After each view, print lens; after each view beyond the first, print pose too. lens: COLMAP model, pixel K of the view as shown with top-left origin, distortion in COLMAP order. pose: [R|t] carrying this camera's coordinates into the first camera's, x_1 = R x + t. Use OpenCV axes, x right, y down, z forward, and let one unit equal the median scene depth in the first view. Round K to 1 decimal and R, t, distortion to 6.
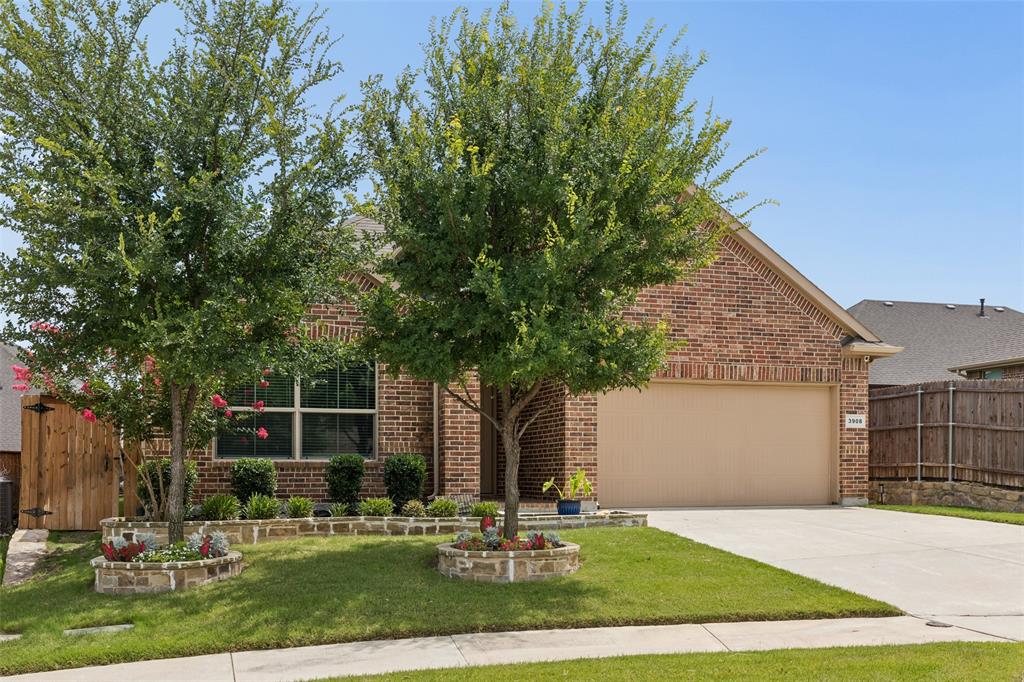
lens RADIAL K [[982.3, 0, 512.7], [0, 982.3, 341.9], [0, 0, 1]] dist [0.011154, 0.000000]
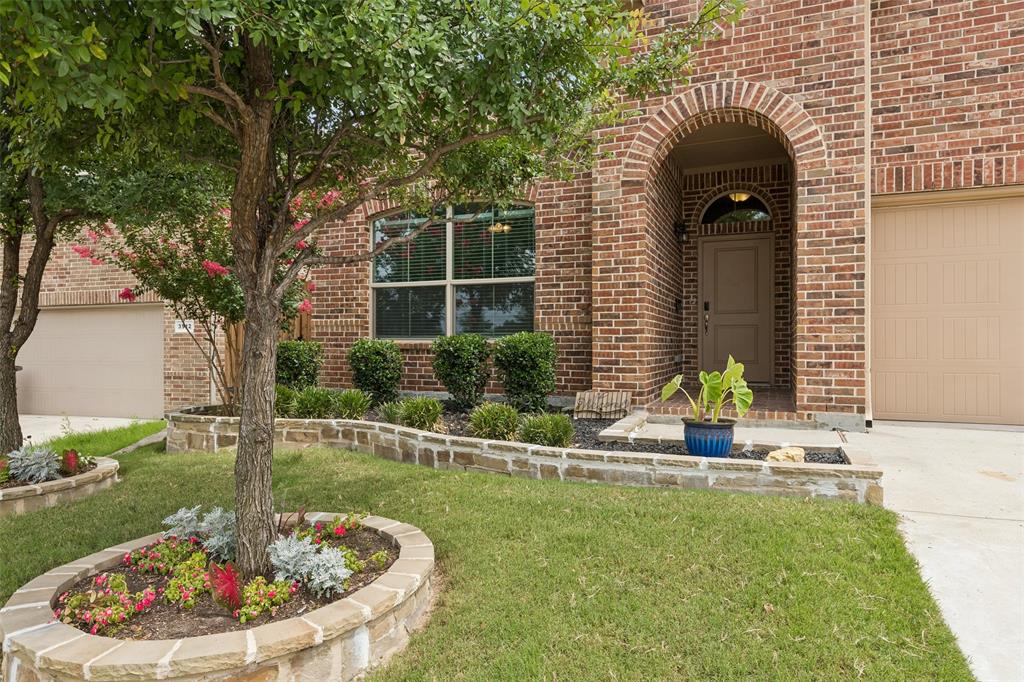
lens RADIAL K [[609.7, 0, 511.1], [0, 609.7, 336.1], [0, 0, 1]] dist [-0.002145, -0.003058]
pose [[0.767127, -0.007235, -0.641455, 0.156953], [0.081814, 0.992874, 0.086644, 0.072906], [0.636257, -0.118947, 0.762252, 0.617883]]
